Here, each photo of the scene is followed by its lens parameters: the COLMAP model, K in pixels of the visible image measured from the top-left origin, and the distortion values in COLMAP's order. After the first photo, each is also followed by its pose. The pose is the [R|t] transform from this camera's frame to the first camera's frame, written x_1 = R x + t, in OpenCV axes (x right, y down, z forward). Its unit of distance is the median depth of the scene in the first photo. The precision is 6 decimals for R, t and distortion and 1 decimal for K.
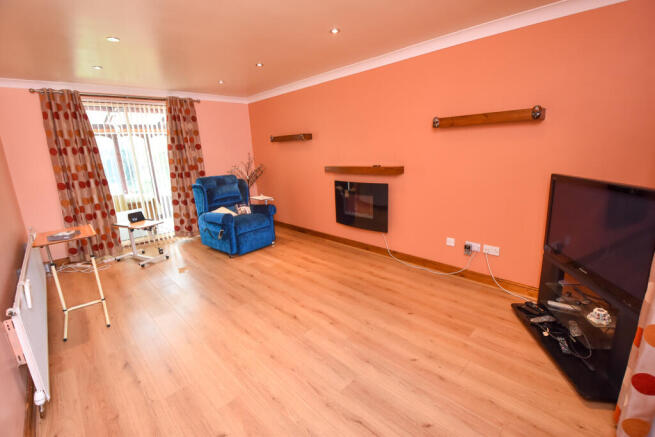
lens RADIAL K [[285.4, 0, 330.8], [0, 285.4, 219.4], [0, 0, 1]] dist [0.026171, -0.030244]
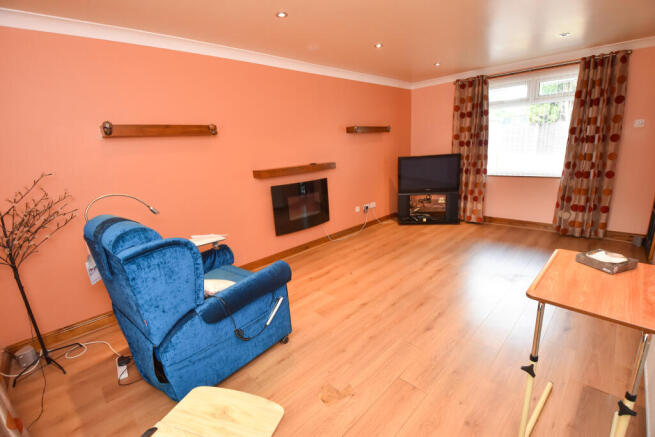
lens RADIAL K [[285.4, 0, 330.8], [0, 285.4, 219.4], [0, 0, 1]] dist [0.026171, -0.030244]
pose [[0.003644, -0.209698, 0.977759, -0.962242], [0.289824, 0.936021, 0.199666, -0.192318], [-0.957073, 0.282651, 0.064186, 0.955536]]
